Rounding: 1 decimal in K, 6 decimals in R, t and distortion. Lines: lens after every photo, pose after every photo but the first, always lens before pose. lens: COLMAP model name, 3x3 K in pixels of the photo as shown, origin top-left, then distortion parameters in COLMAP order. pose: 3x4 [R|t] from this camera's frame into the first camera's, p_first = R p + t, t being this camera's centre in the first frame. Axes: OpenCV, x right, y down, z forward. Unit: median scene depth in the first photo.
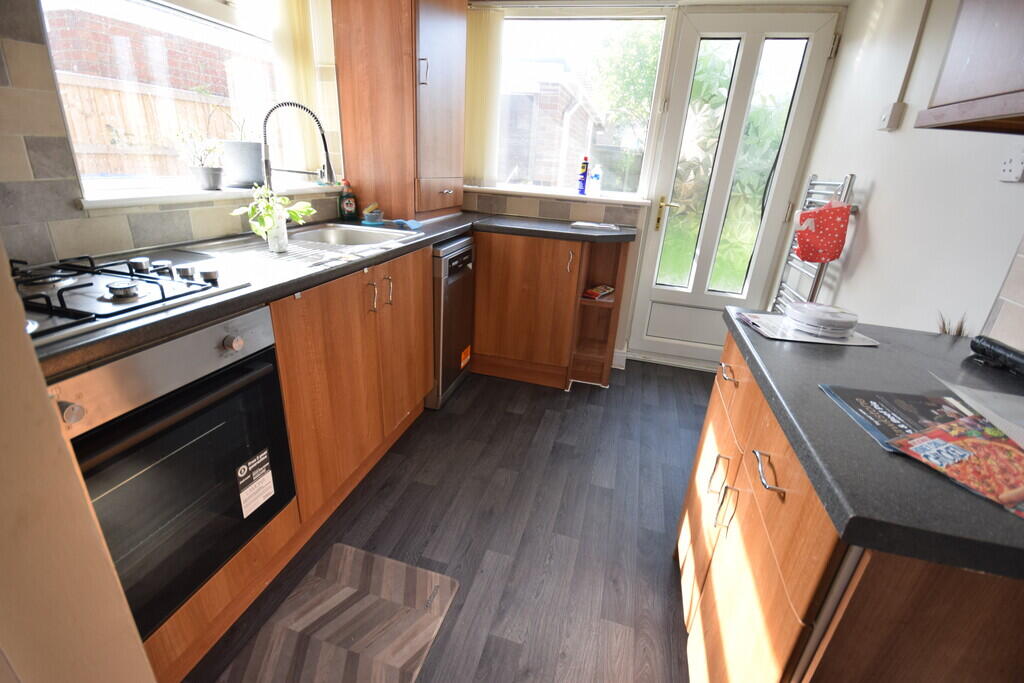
lens RADIAL K [[463.7, 0, 512.0], [0, 463.7, 341.5], [0, 0, 1]] dist [-0.002496, -0.000006]
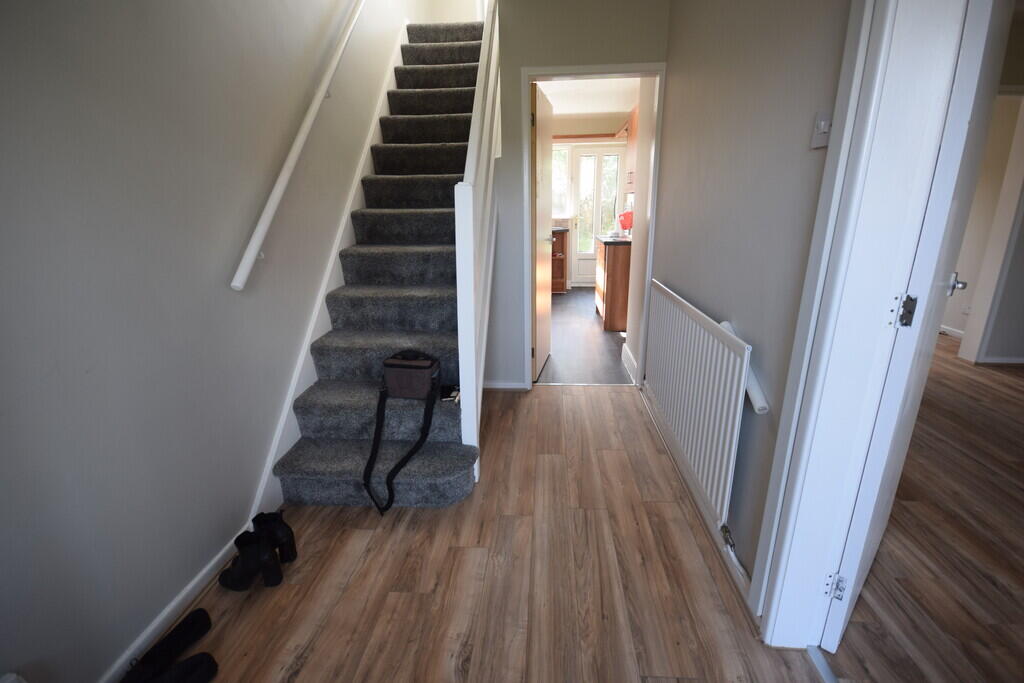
lens RADIAL K [[463.7, 0, 512.0], [0, 463.7, 341.5], [0, 0, 1]] dist [-0.002496, -0.000006]
pose [[0.980394, -0.125690, 0.151752, -0.500813], [0.137934, 0.987746, -0.073015, 0.517001], [-0.140715, 0.092515, 0.985718, -1.415147]]
